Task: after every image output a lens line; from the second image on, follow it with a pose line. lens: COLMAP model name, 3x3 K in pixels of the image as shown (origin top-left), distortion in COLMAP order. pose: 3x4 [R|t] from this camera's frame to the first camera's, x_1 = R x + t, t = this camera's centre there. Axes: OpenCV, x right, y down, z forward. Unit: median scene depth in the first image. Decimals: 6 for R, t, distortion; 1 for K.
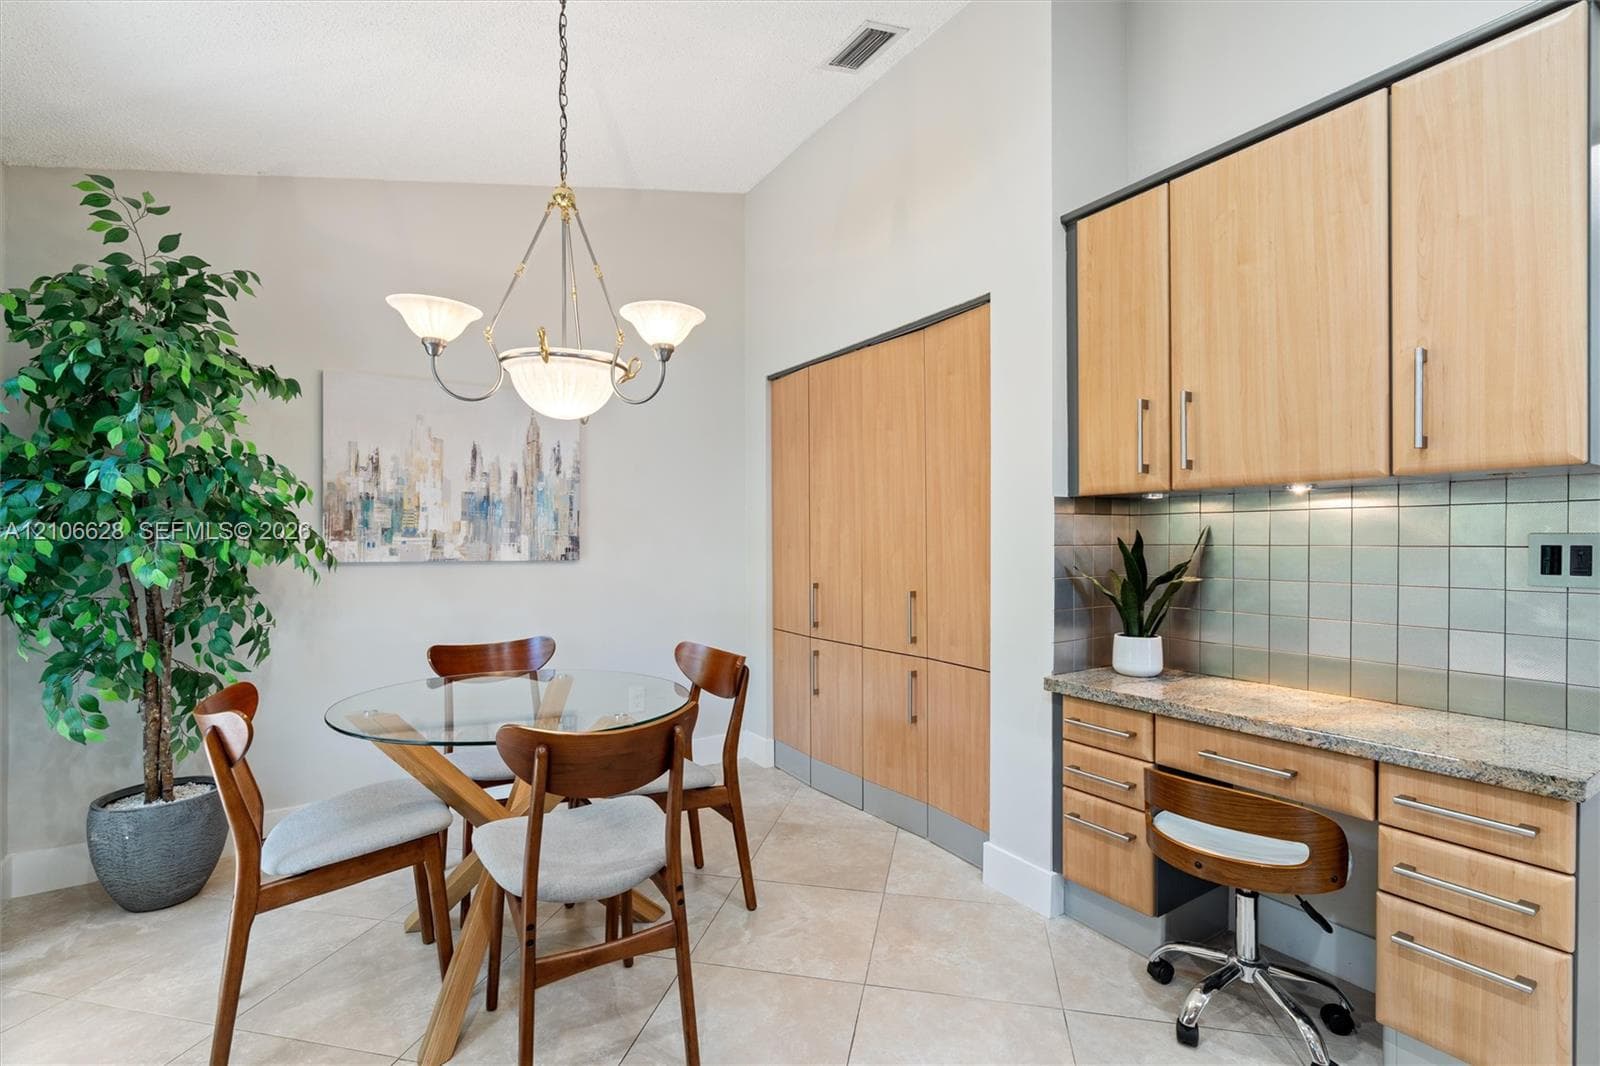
lens RADIAL K [[730.0, 0, 797.3], [0, 730.0, 537.6], [0, 0, 1]] dist [-0.000831, 0.001093]
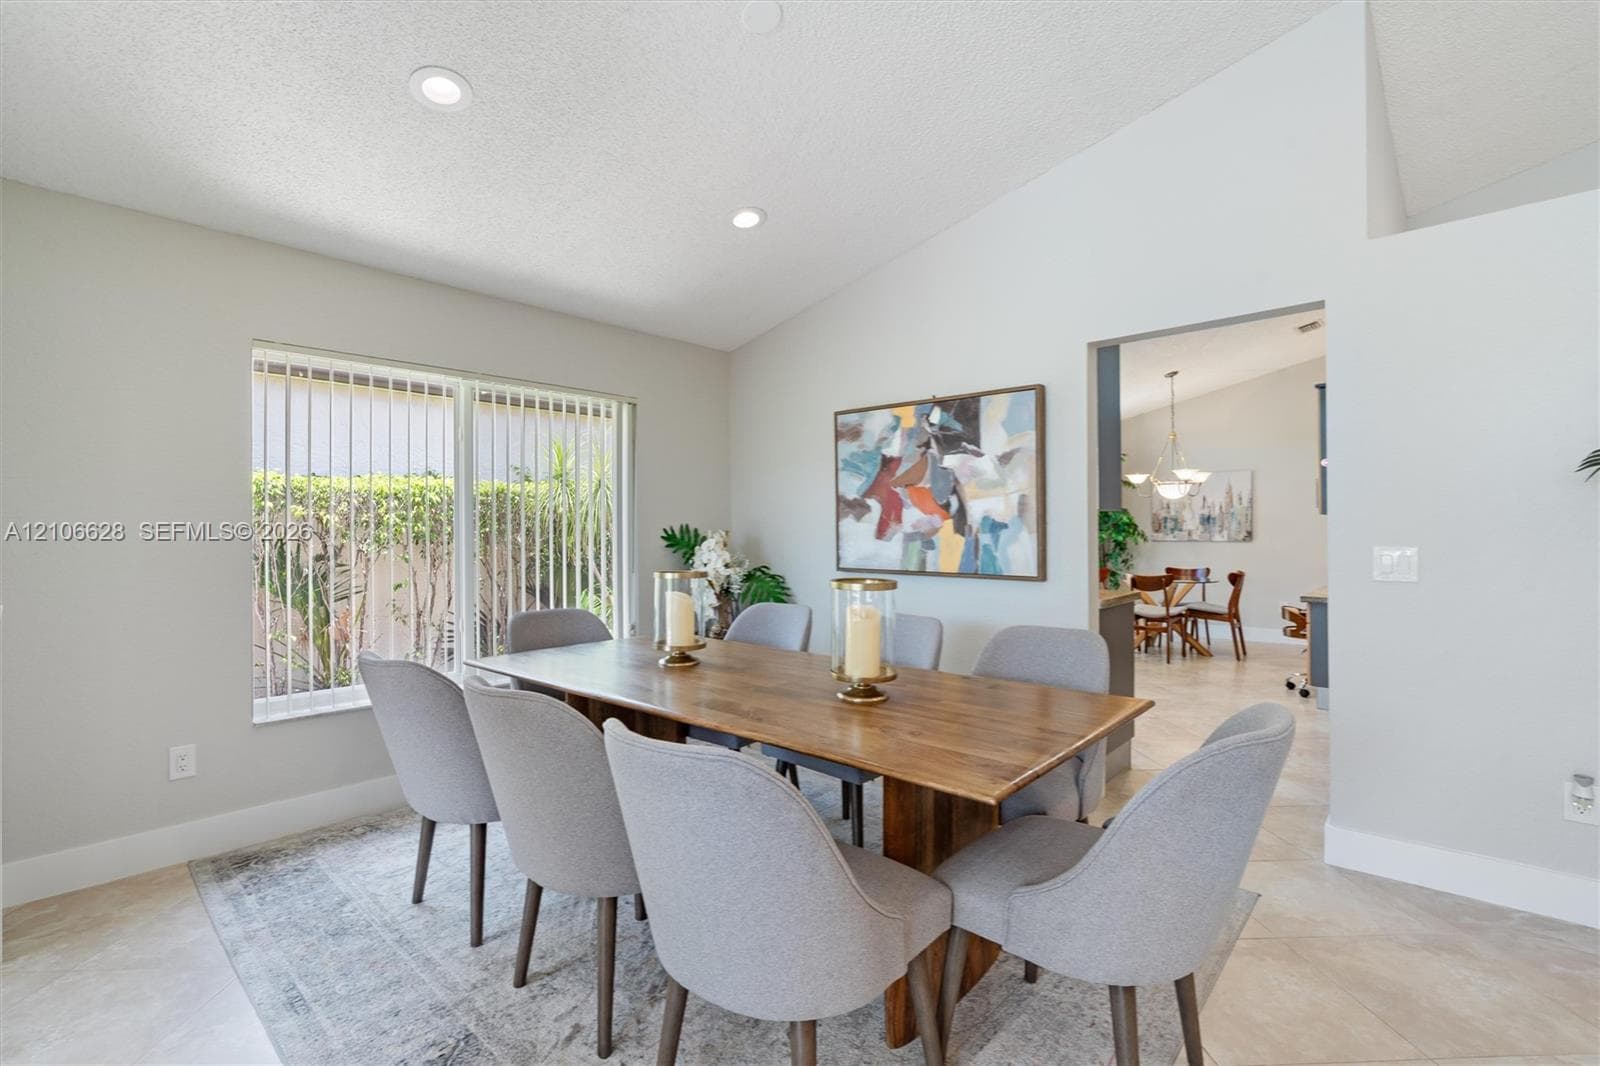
lens RADIAL K [[730.0, 0, 797.9], [0, 730.0, 524.9], [0, 0, 1]] dist [-0.000831, 0.001093]
pose [[0.255310, -0.003979, -0.966851, 1.738605], [0.017547, 0.999846, 0.000519, -0.051963], [0.966700, -0.017098, 0.255340, -1.082741]]
